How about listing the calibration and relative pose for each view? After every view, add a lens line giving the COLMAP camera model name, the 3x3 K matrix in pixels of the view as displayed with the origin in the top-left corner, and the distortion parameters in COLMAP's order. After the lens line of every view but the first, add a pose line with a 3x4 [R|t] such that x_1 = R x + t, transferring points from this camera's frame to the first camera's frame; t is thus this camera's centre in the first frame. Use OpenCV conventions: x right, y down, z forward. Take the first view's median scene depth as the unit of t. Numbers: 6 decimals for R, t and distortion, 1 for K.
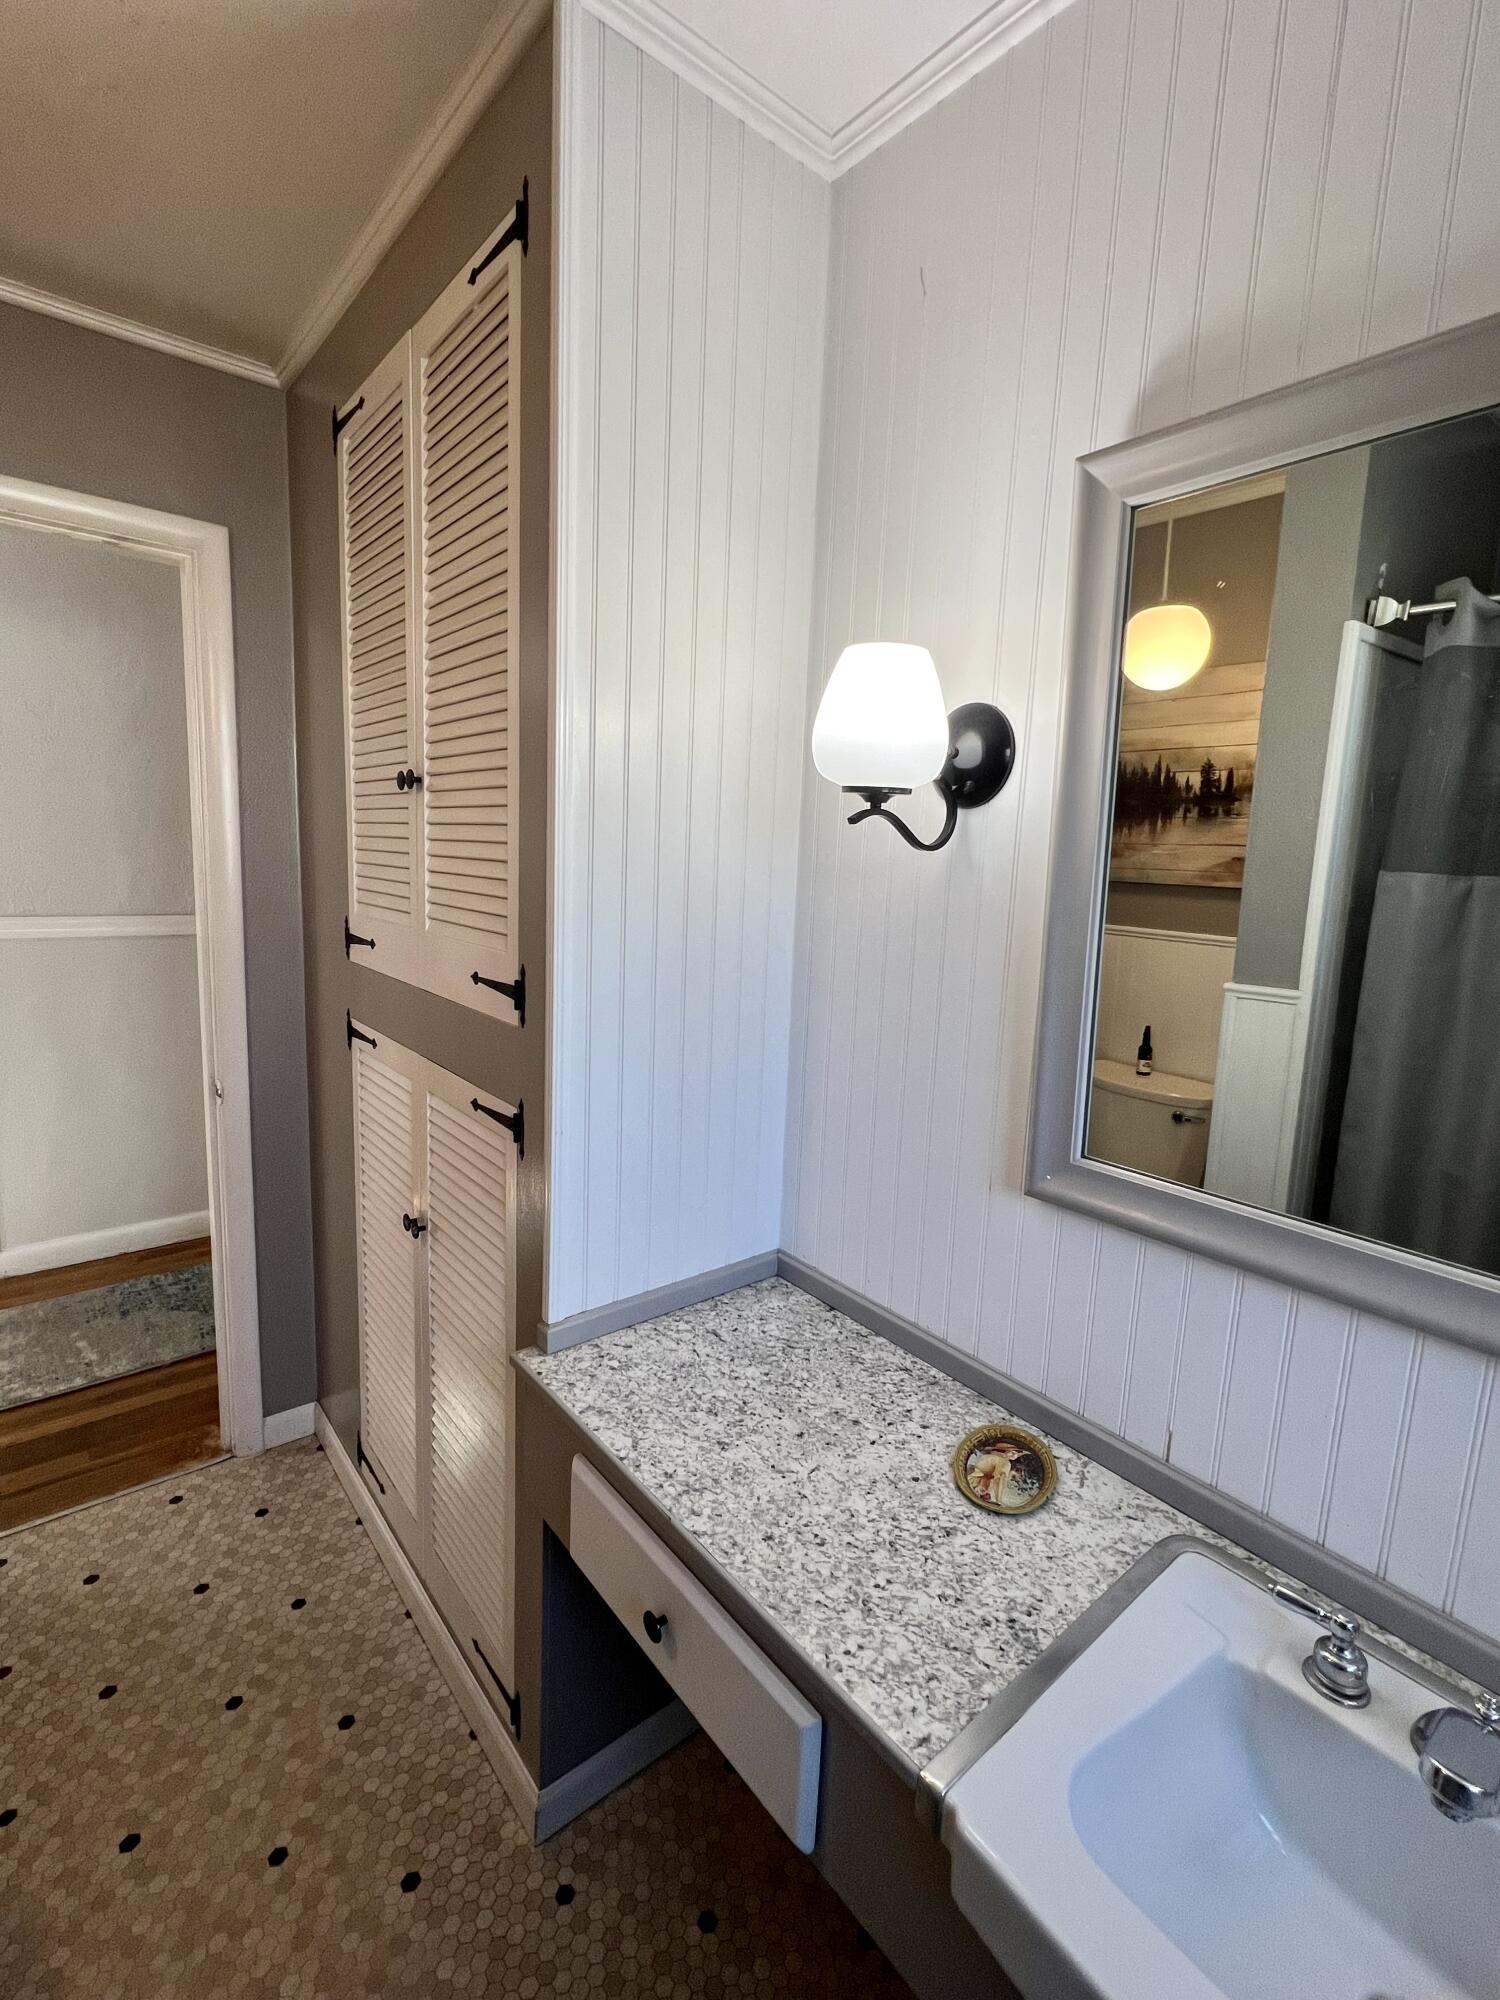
lens RADIAL K [[912.7, 0, 757.5], [0, 912.7, 1000.7], [0, 0, 1]] dist [-0.003676, 0.000854]
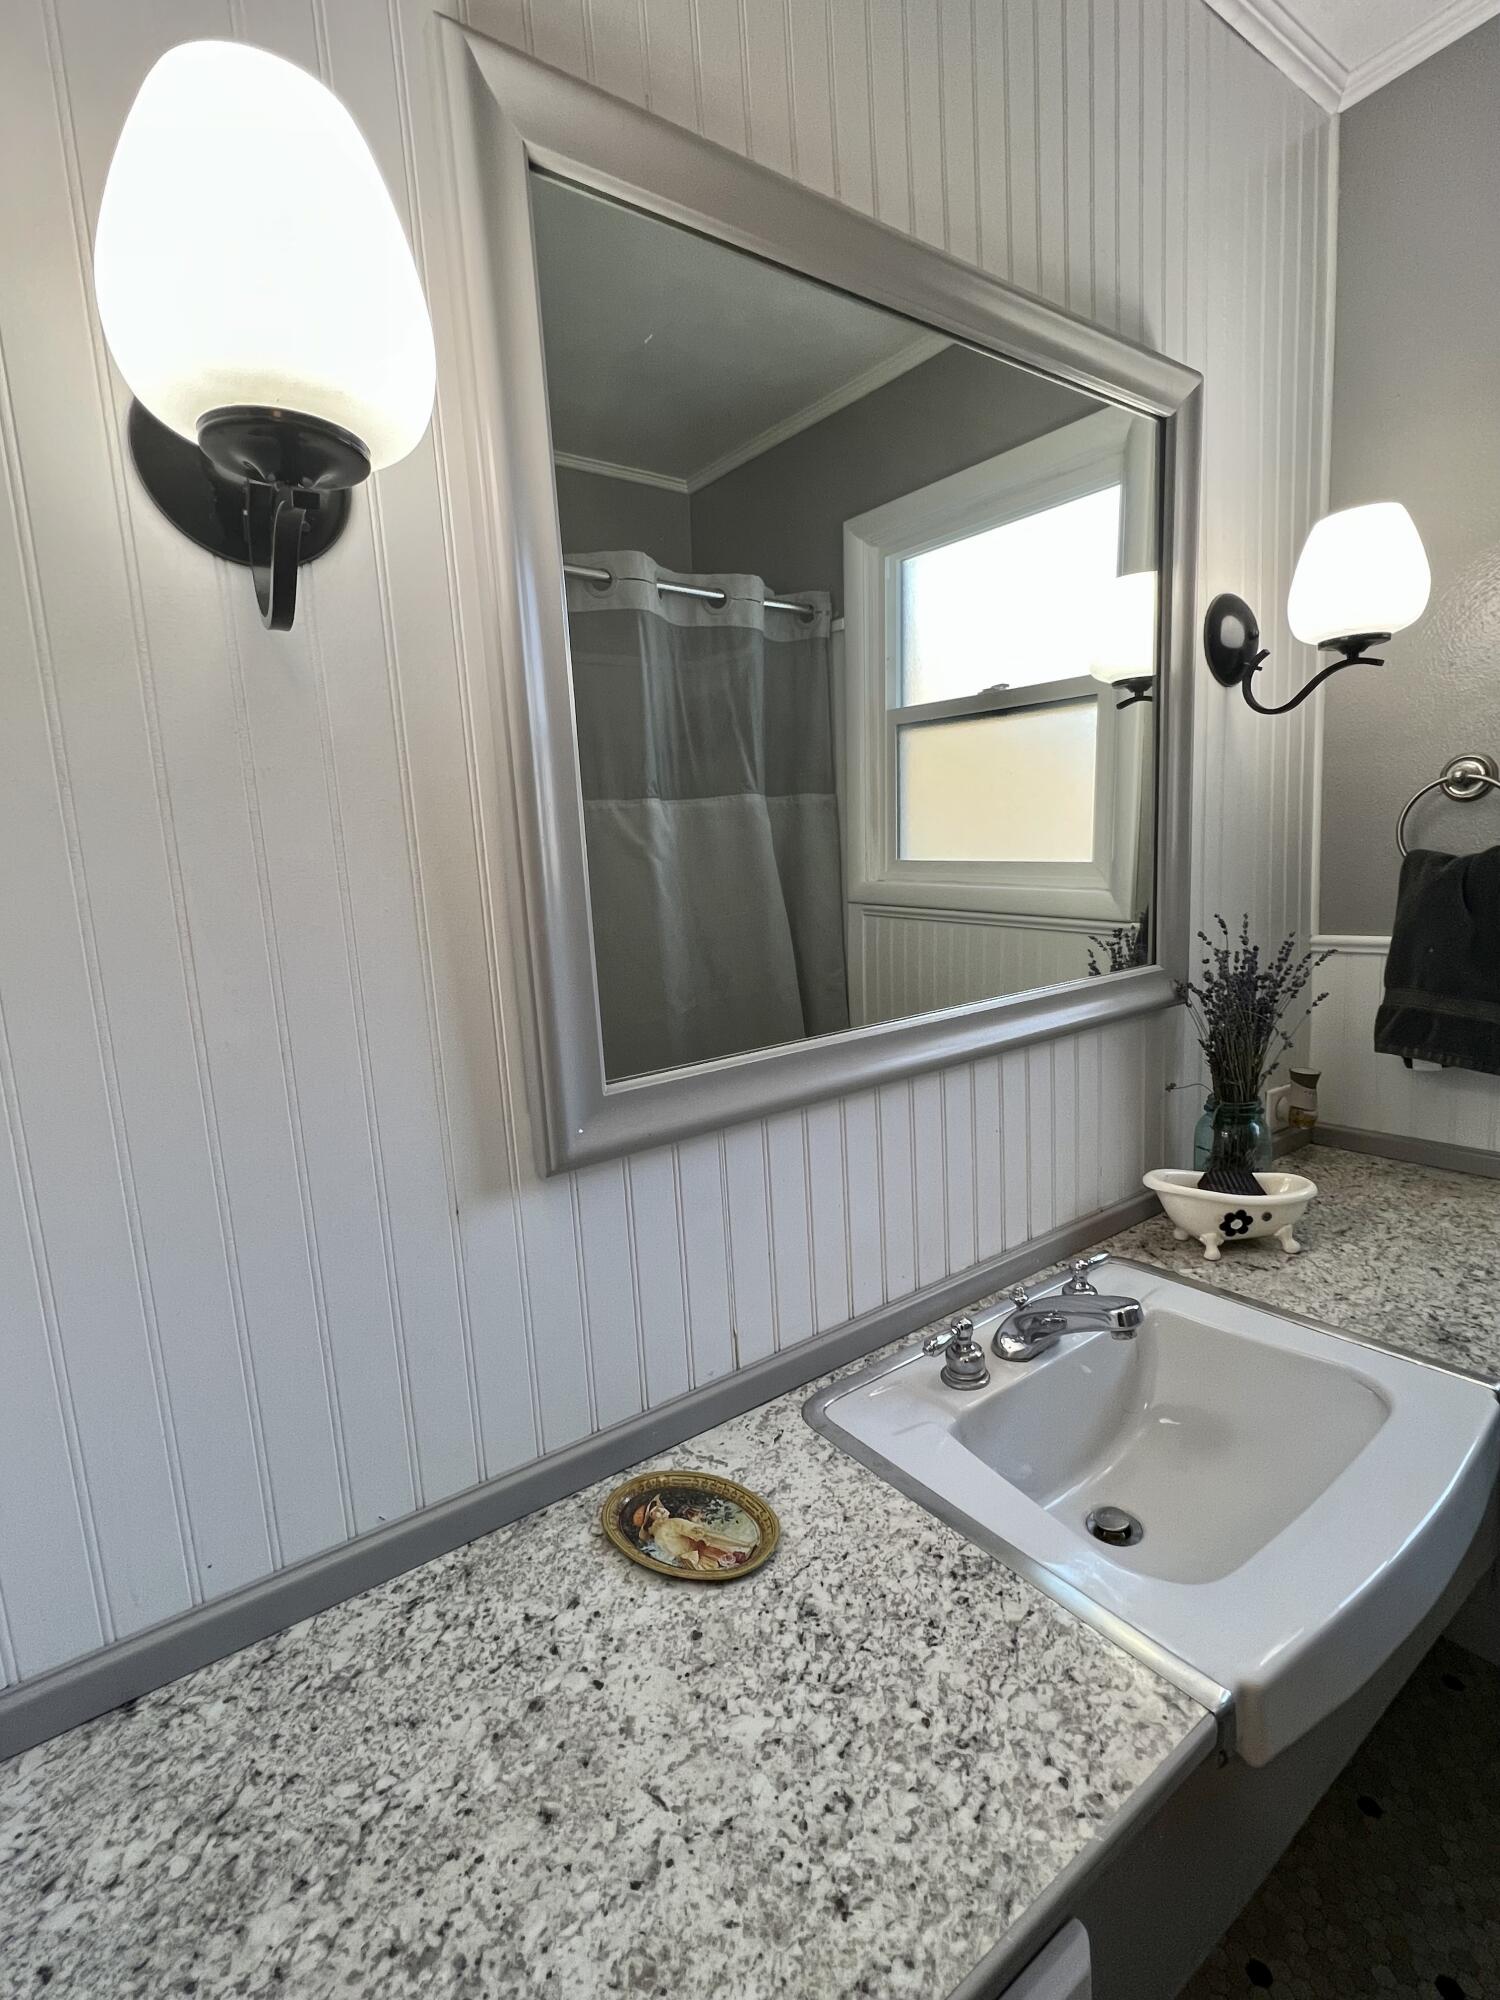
lens RADIAL K [[912.7, 0, 752.3], [0, 912.7, 989.0], [0, 0, 1]] dist [-0.003676, 0.000854]
pose [[0.068223, -0.172749, 0.982600, -0.374230], [0.226207, 0.961923, 0.153408, 0.013025], [-0.971687, 0.211805, 0.104703, 0.834967]]
